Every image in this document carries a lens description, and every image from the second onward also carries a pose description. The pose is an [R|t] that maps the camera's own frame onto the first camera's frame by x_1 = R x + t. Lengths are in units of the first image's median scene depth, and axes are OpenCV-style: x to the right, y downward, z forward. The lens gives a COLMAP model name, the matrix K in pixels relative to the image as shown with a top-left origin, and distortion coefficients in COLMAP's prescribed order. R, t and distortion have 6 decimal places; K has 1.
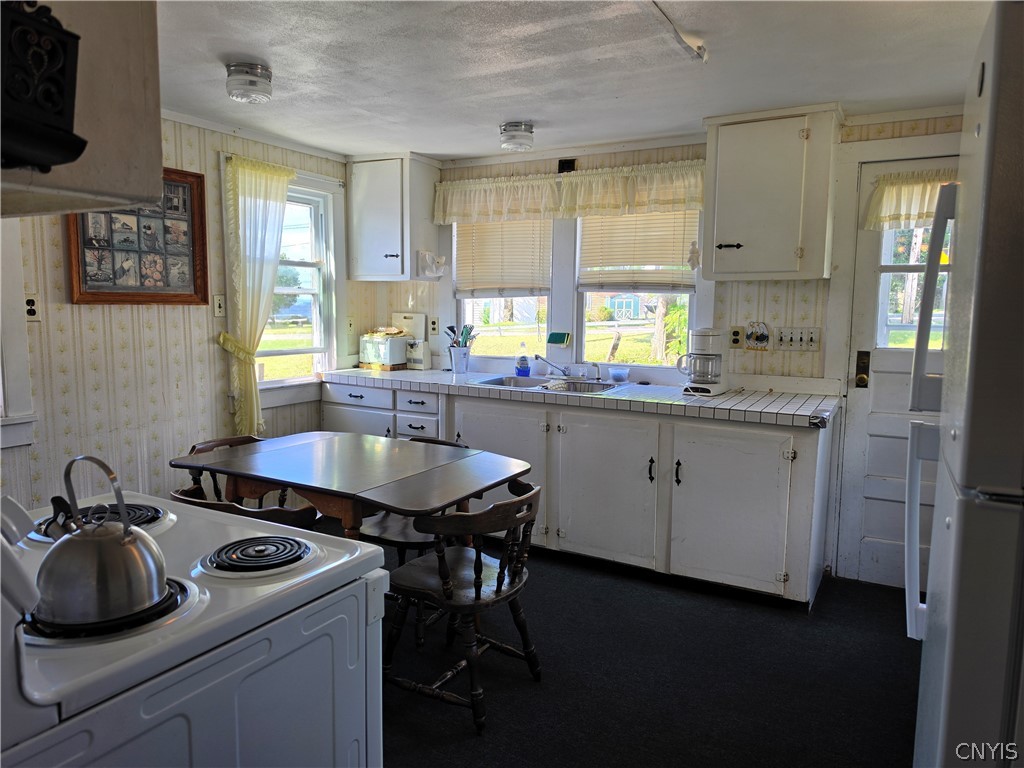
lens RADIAL K [[698.8, 0, 512.0], [0, 698.8, 384.0], [0, 0, 1]] dist [0.070608, -0.049583]
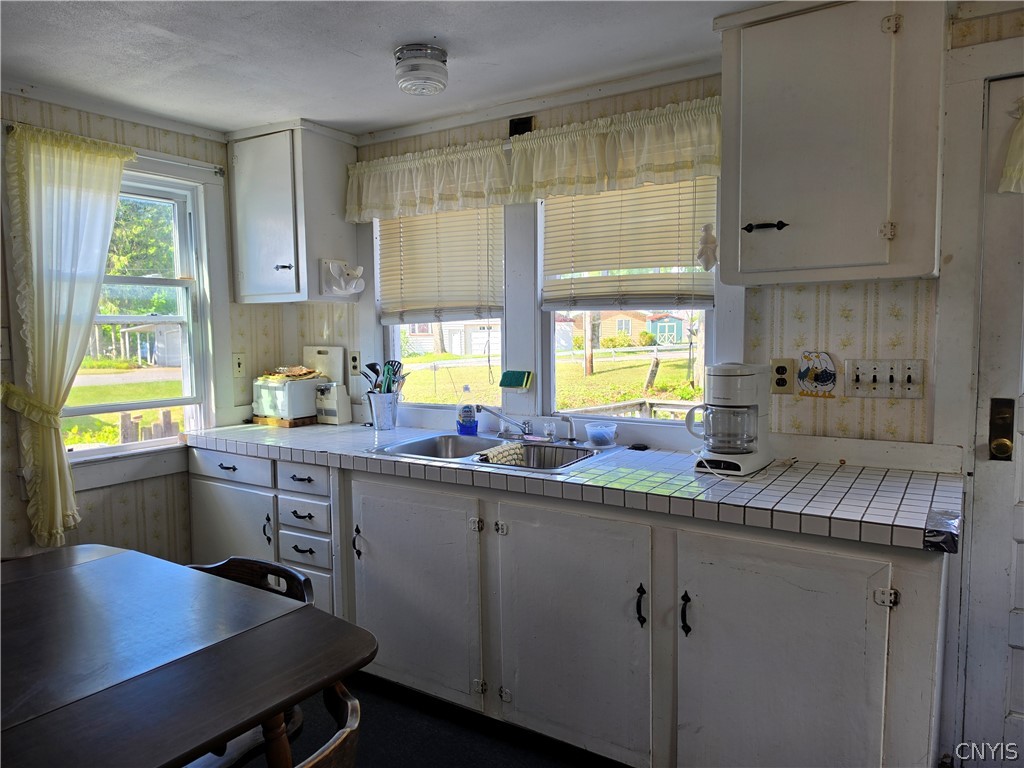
lens RADIAL K [[687.6, 0, 510.9], [0, 687.6, 387.5], [0, 0, 1]] dist [0.049941, -0.049019]
pose [[0.997280, -0.016473, -0.071847, 0.115913], [0.014208, 0.999389, -0.031924, -0.038030], [0.072329, 0.030817, 0.996905, 0.349646]]
